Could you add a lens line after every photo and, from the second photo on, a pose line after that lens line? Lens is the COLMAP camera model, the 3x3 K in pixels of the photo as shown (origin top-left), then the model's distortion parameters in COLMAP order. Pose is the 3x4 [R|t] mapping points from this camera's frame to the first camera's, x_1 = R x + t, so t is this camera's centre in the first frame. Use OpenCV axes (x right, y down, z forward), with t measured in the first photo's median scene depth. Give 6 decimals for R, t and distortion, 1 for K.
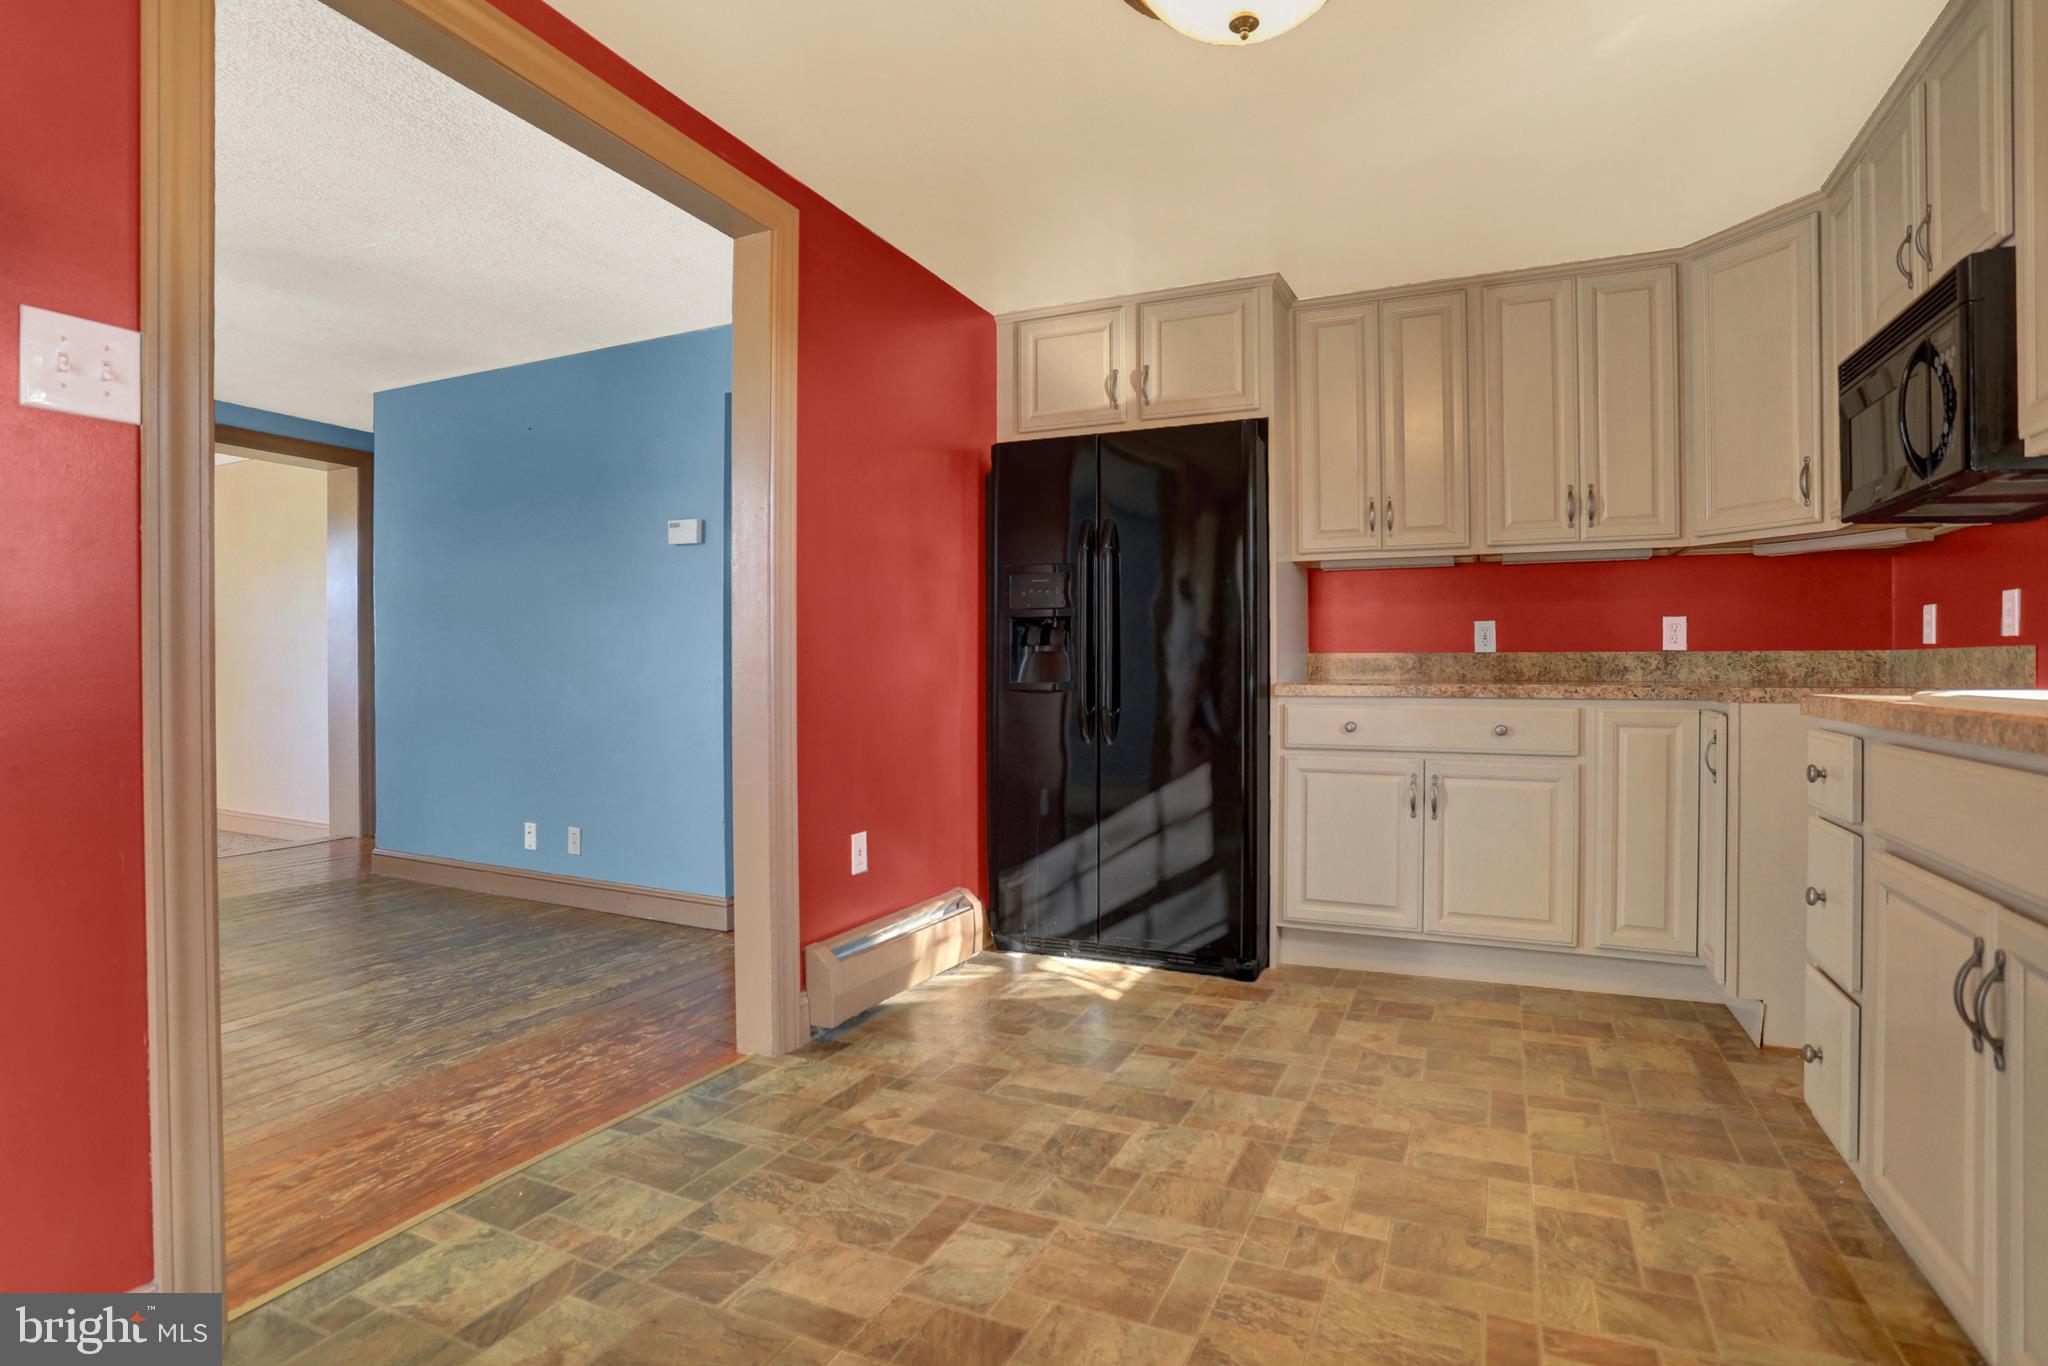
lens RADIAL K [[1022.1, 0, 1018.7], [0, 1022.1, 677.6], [0, 0, 1]] dist [-0.083119, 0.032981]
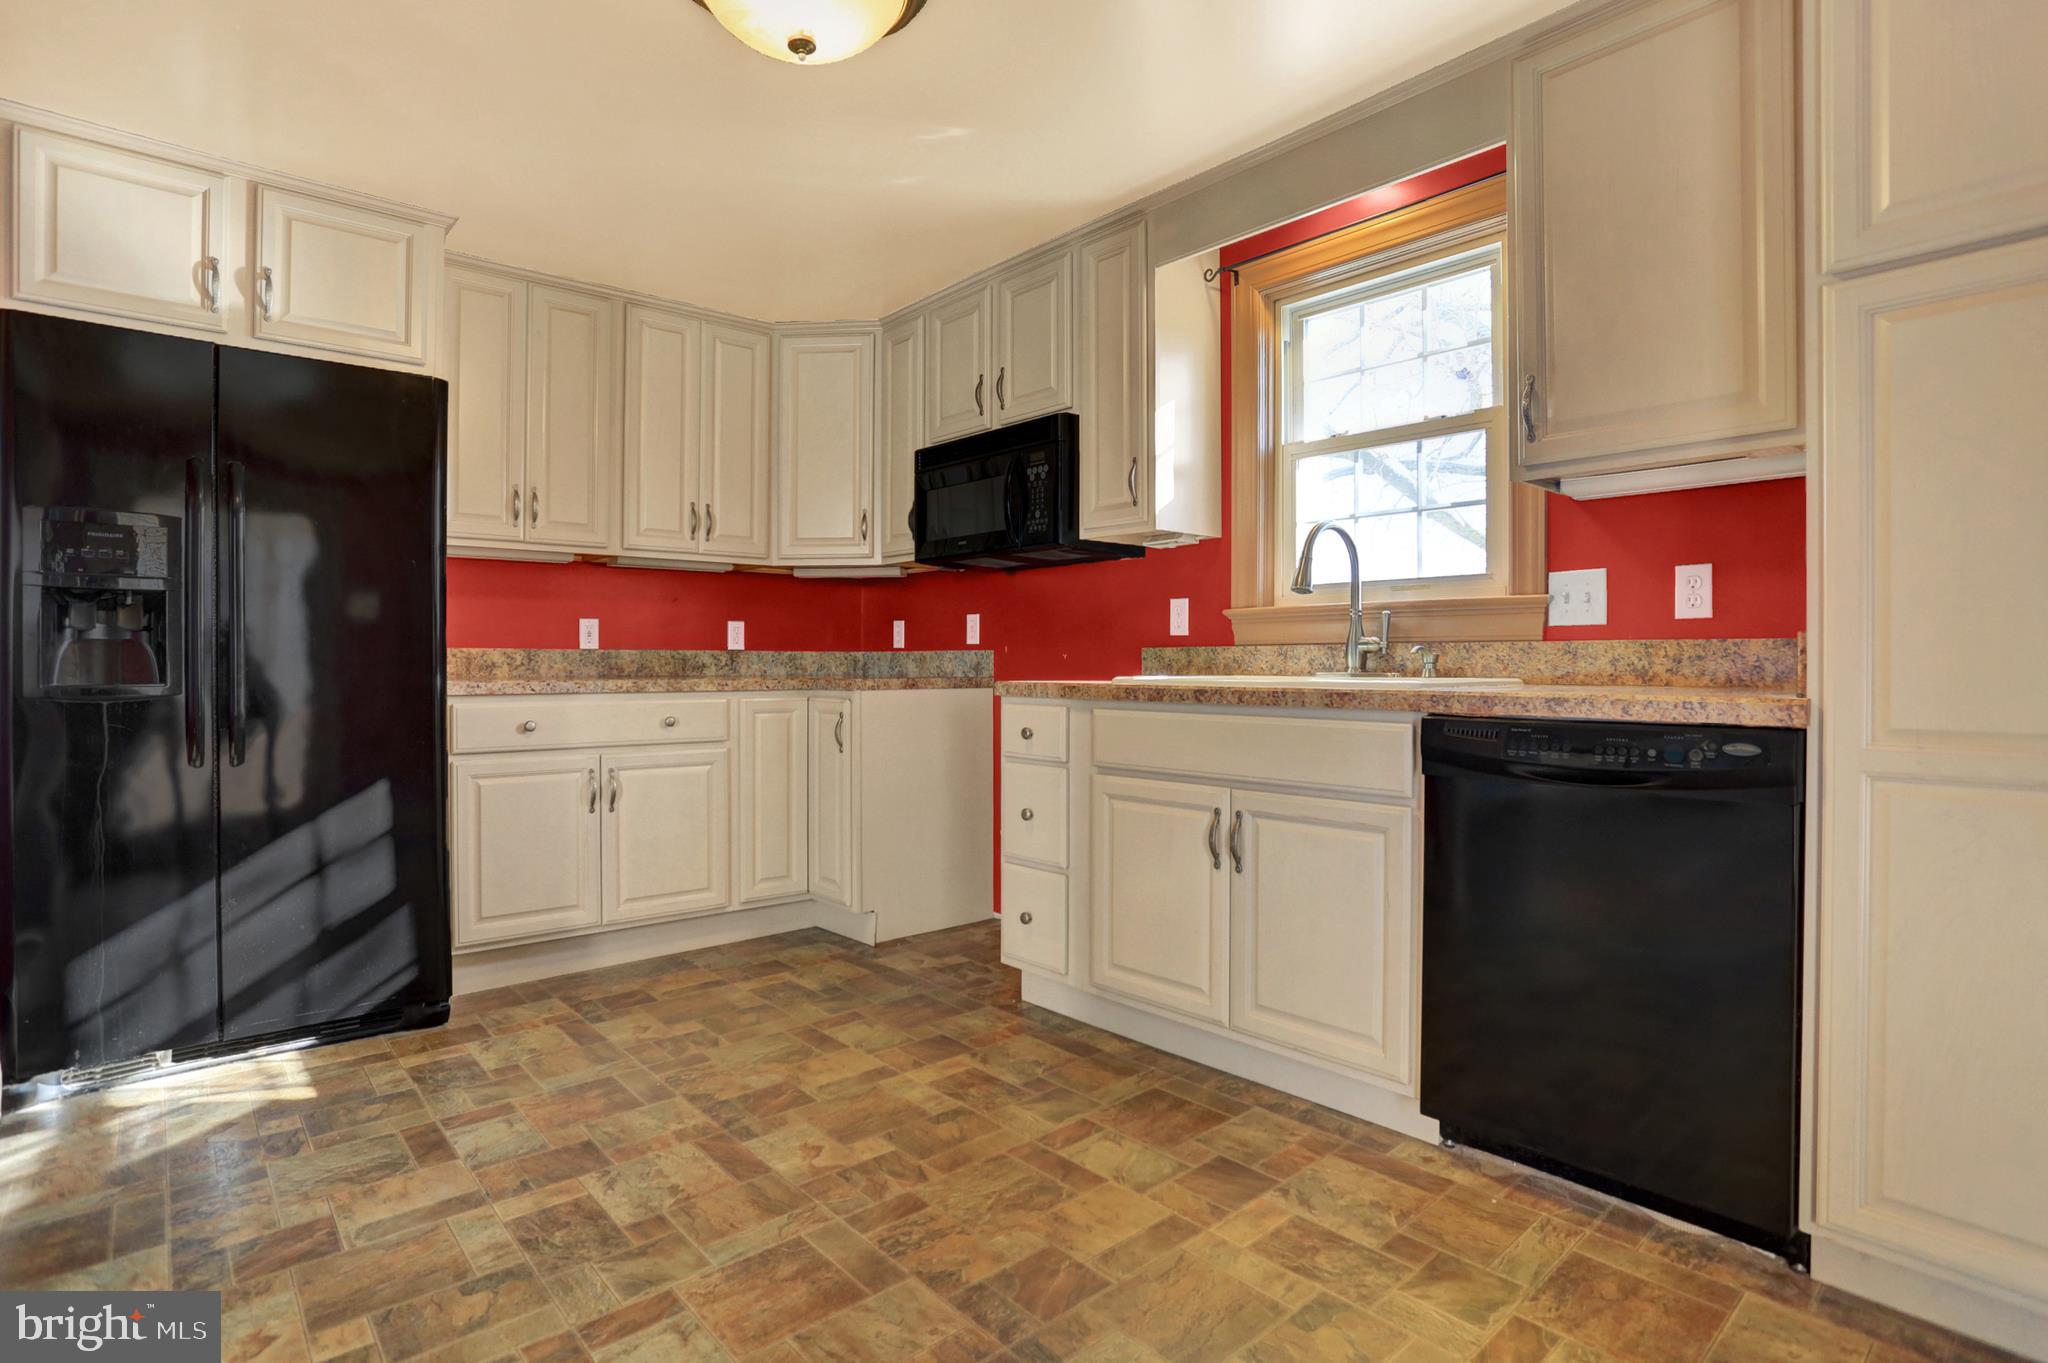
lens RADIAL K [[1022.1, 0, 1018.7], [0, 1022.1, 676.1], [0, 0, 1]] dist [-0.083119, 0.032981]
pose [[0.402059, -0.009292, 0.915566, -0.357243], [0.007141, 0.999950, 0.007013, -0.001651], [-0.915586, 0.003718, 0.402106, 0.206187]]
